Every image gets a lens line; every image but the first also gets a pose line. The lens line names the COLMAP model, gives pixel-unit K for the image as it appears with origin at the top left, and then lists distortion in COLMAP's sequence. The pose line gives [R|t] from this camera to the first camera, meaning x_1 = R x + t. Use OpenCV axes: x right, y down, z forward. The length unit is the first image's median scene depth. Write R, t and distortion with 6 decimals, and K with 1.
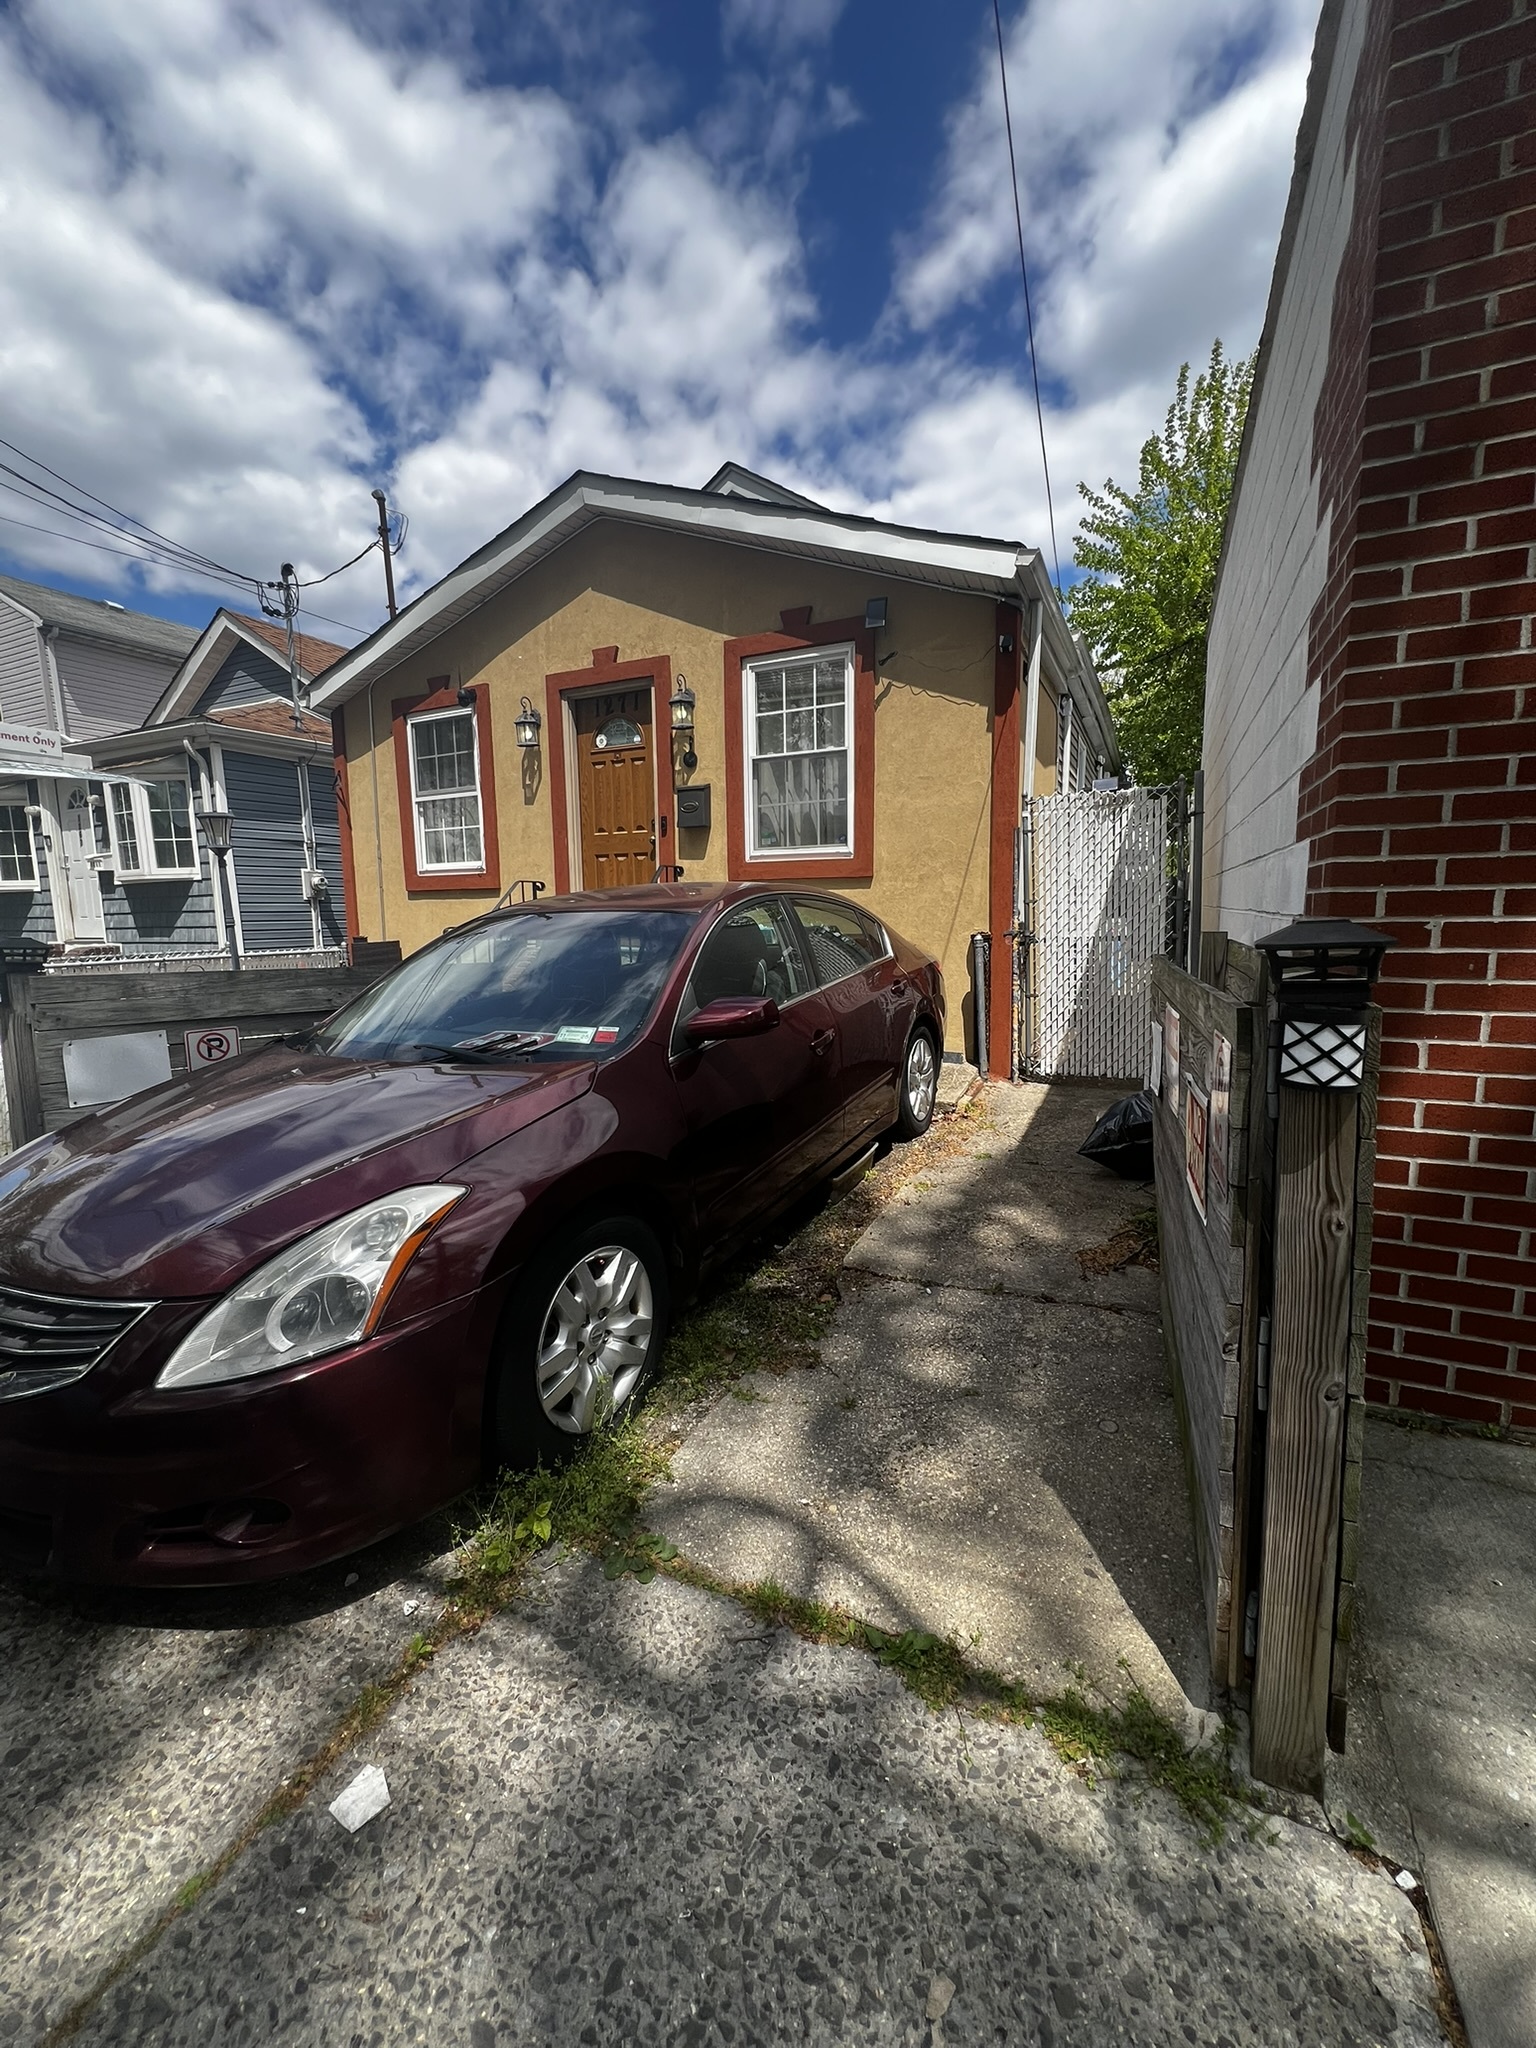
lens RADIAL K [[820.3, 0, 769.1], [0, 820.3, 1017.4], [0, 0, 1]] dist [-0.001154, -0.000177]
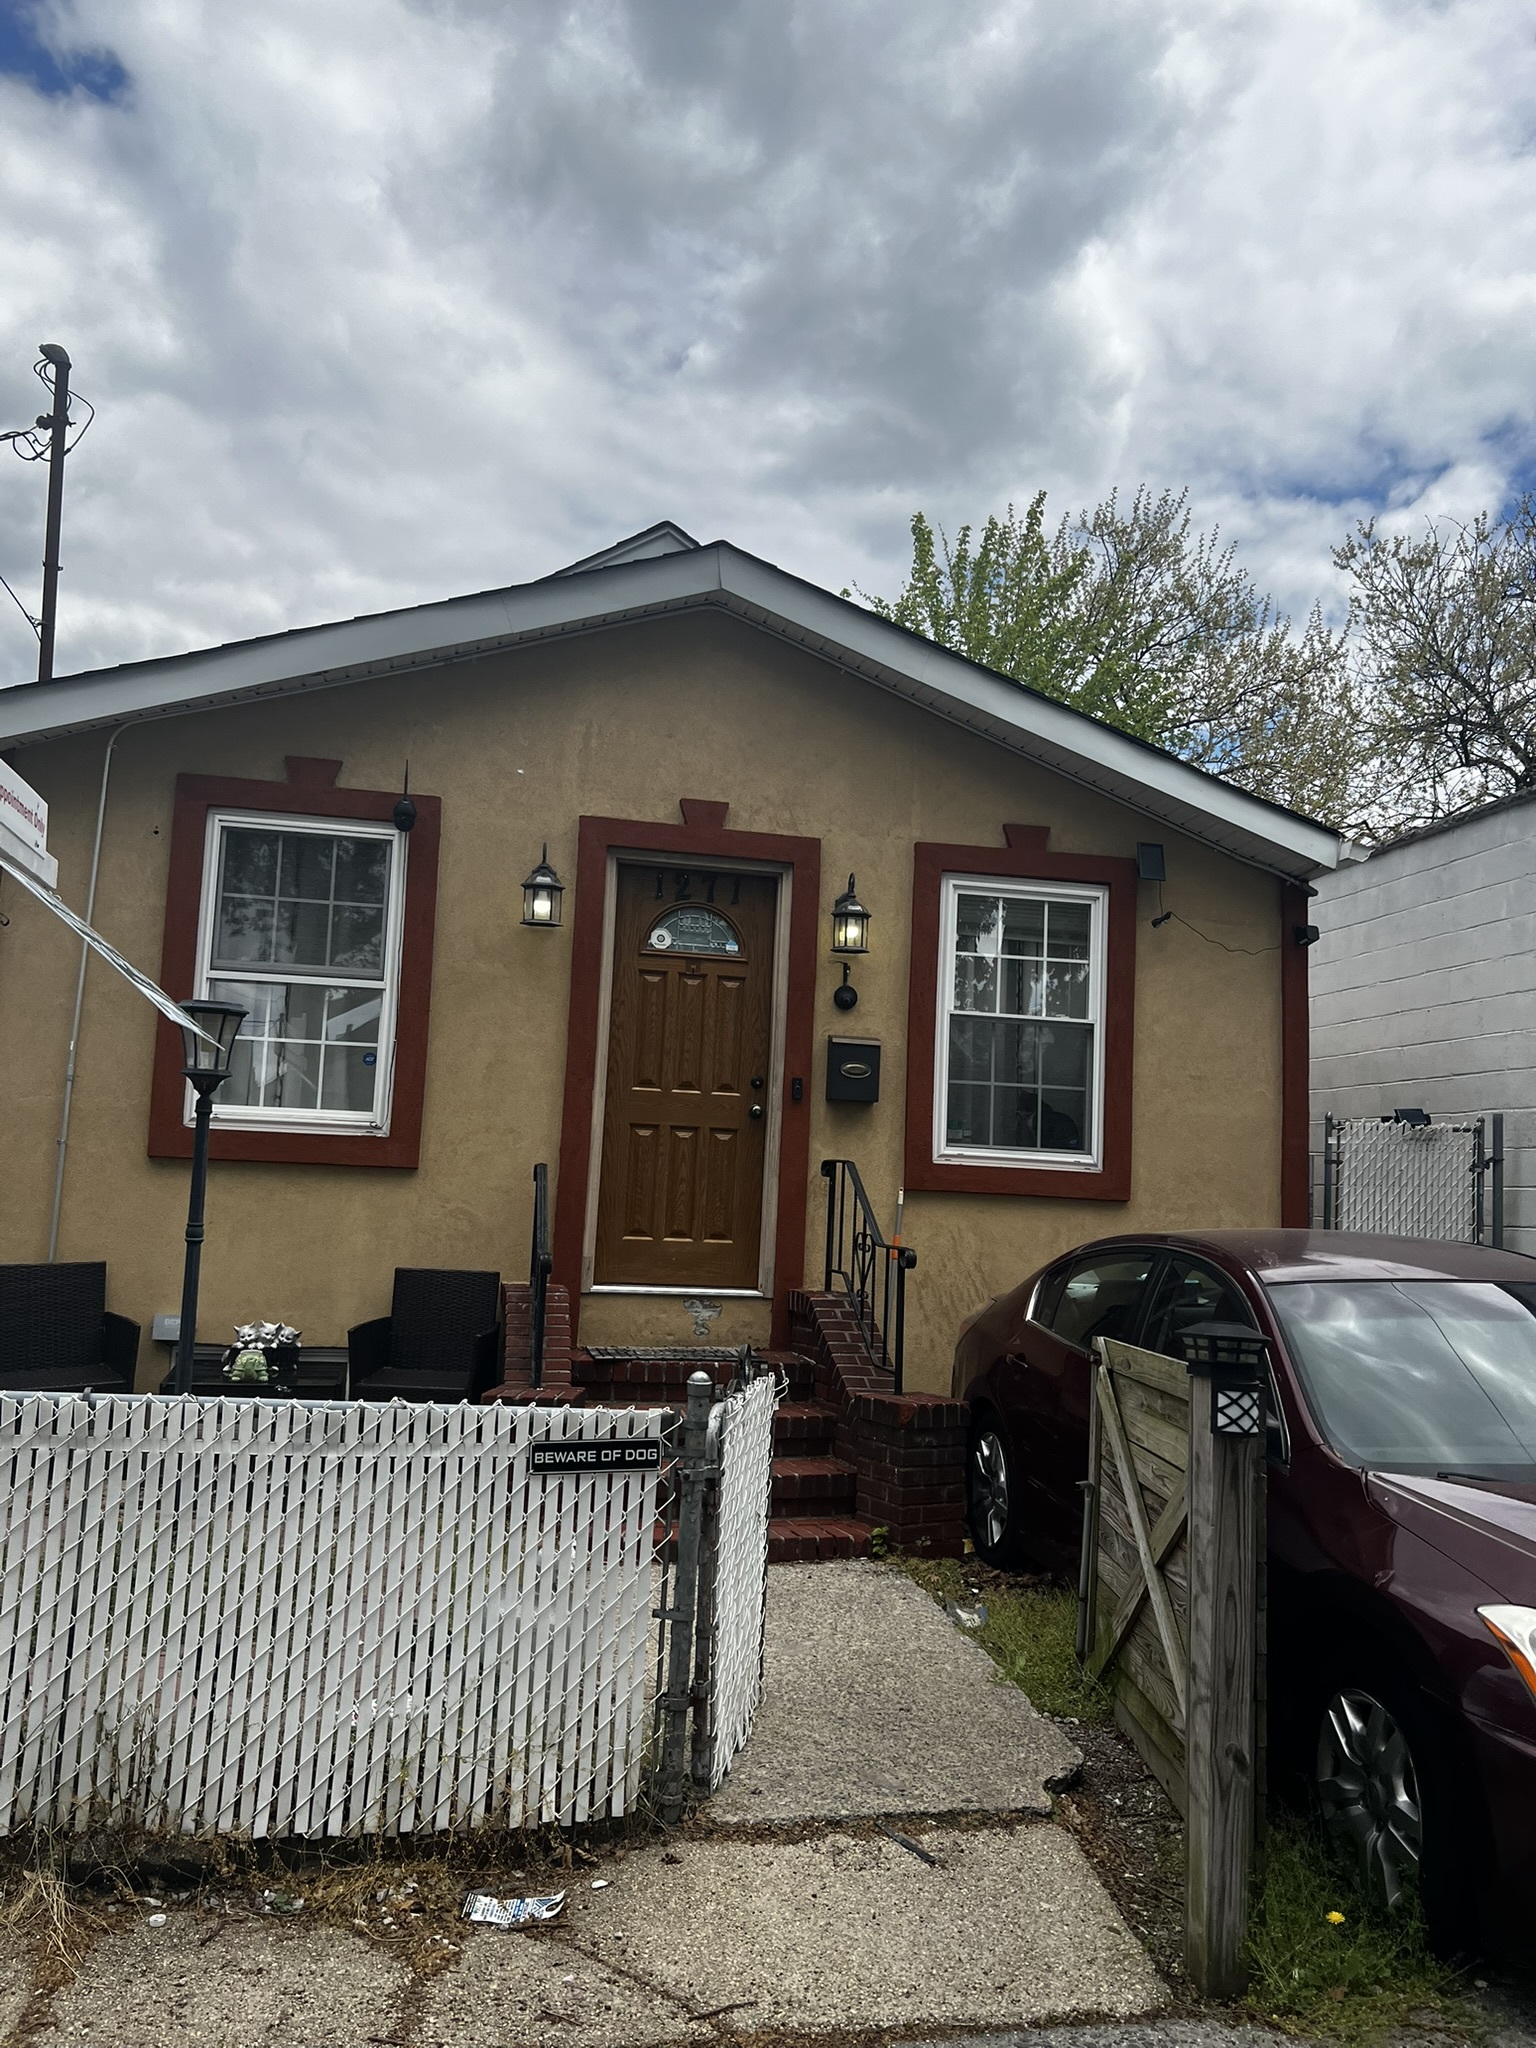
lens RADIAL K [[1541.3, 0, 769.3], [0, 1541.3, 1033.6], [0, 0, 1]] dist [0.058376, -0.059980]
pose [[0.796532, 0.123406, 0.591868, -0.836431], [0.028214, 0.970294, -0.240279, -0.001387], [-0.603937, 0.208089, 0.769389, 0.120364]]
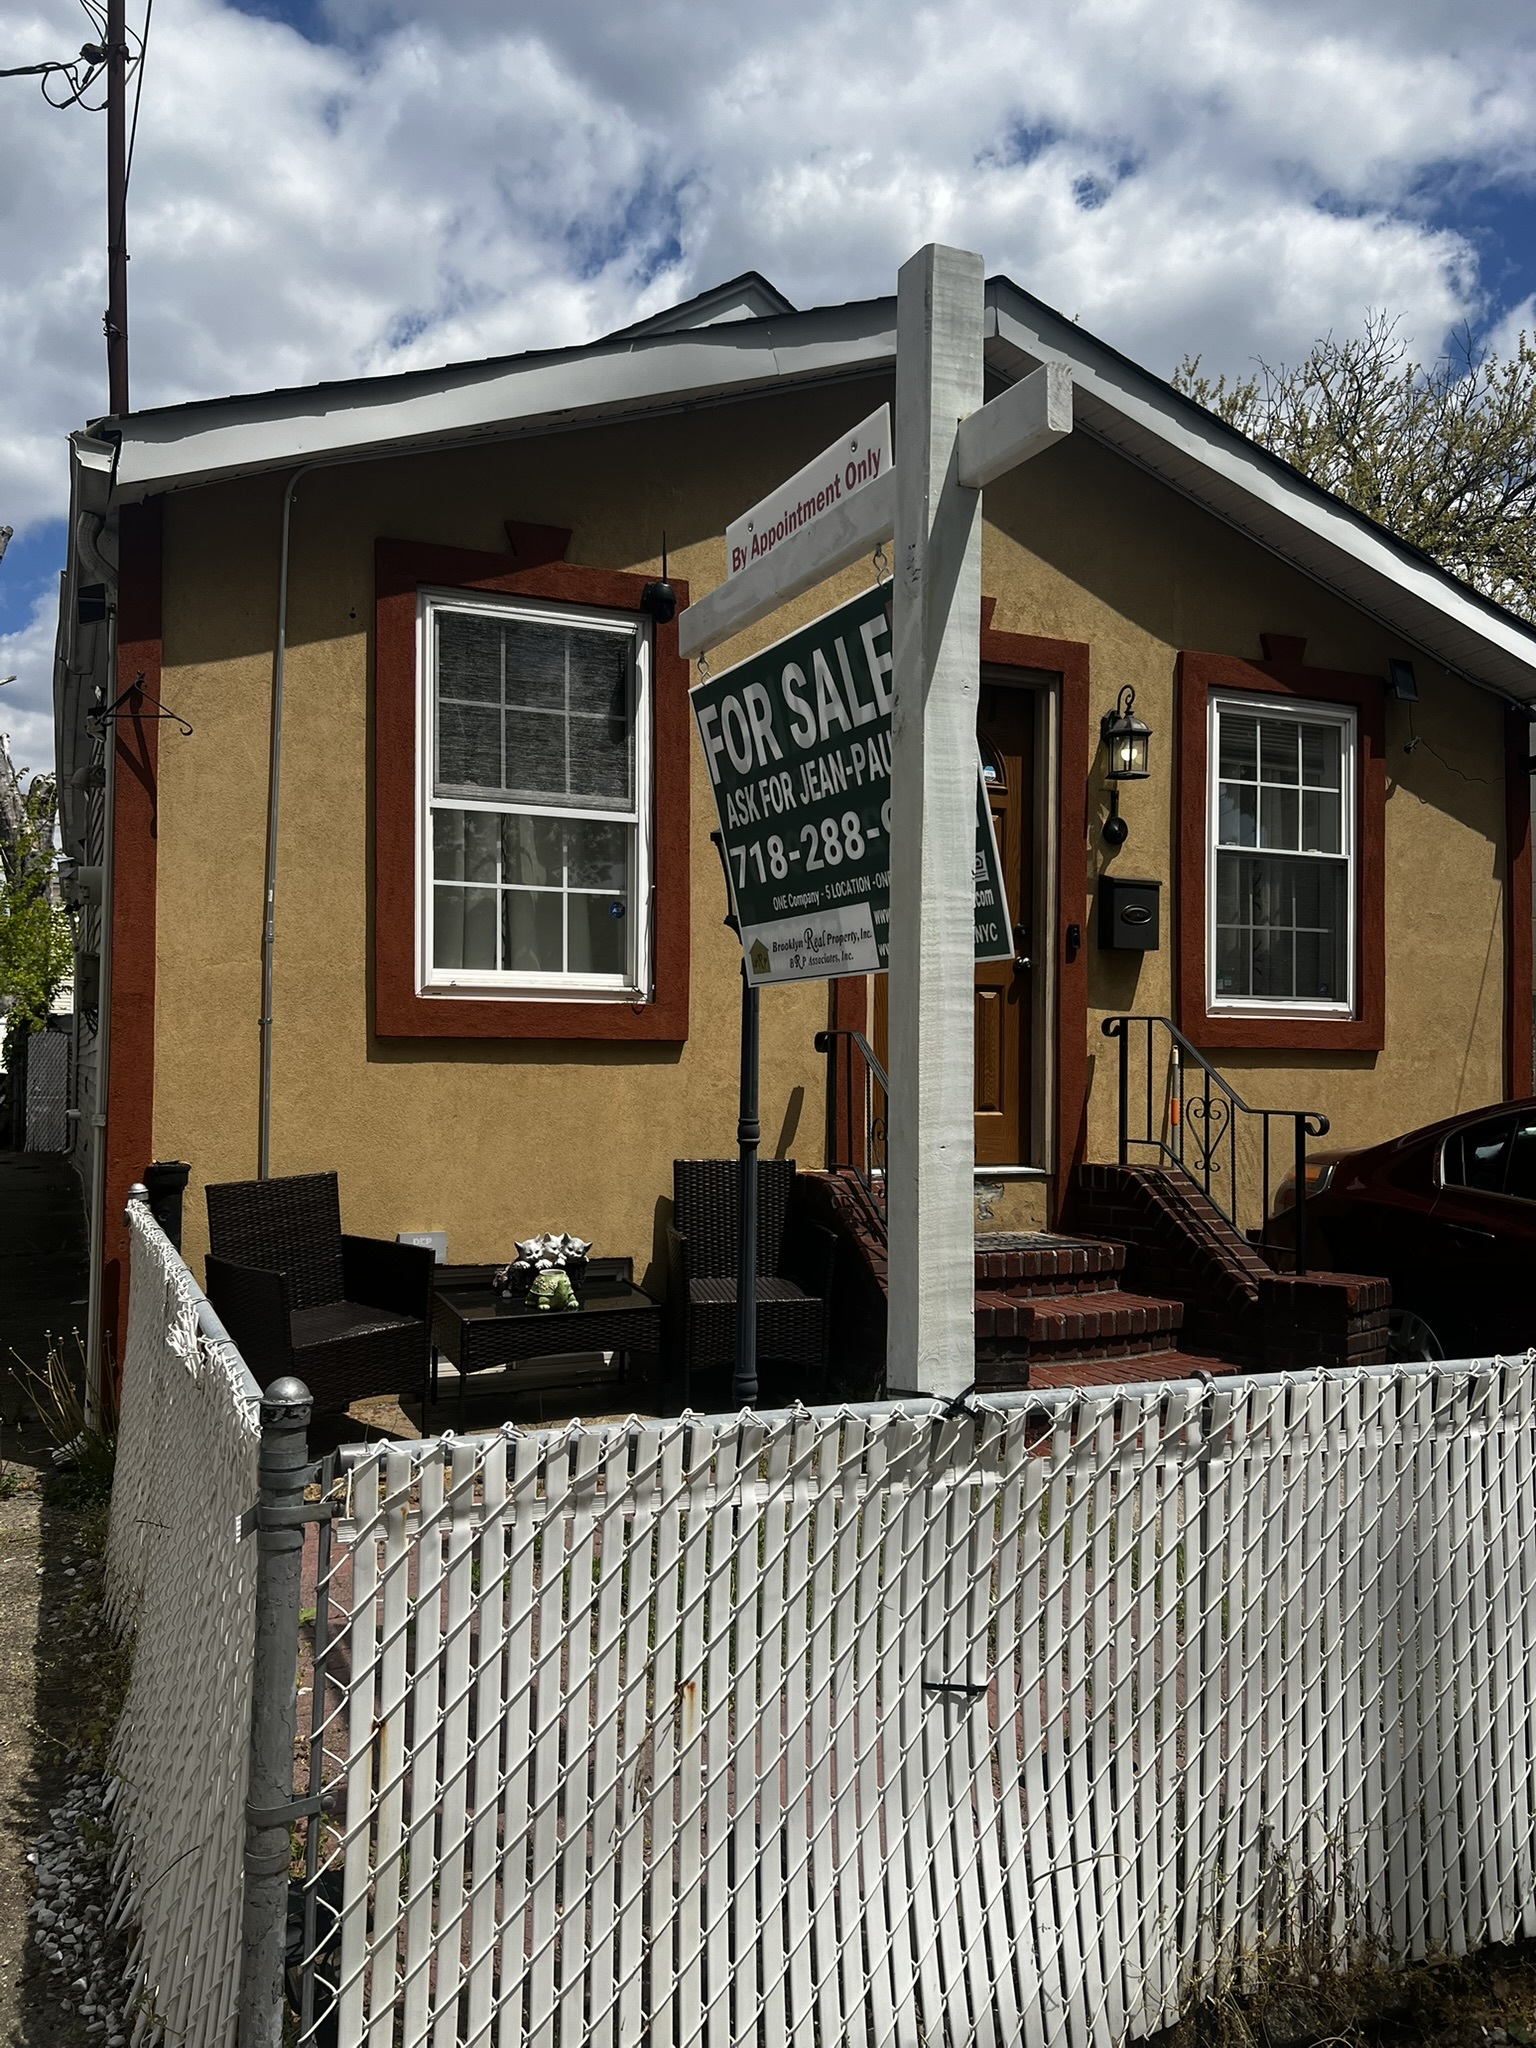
lens RADIAL K [[1543.2, 0, 747.3], [0, 1543.2, 1033.7], [0, 0, 1]] dist [0.053480, -0.067097]
pose [[0.650016, 0.045427, 0.758561, -1.038392], [0.092259, 0.986110, -0.138112, -0.055224], [-0.754299, 0.159759, 0.636797, 0.532747]]
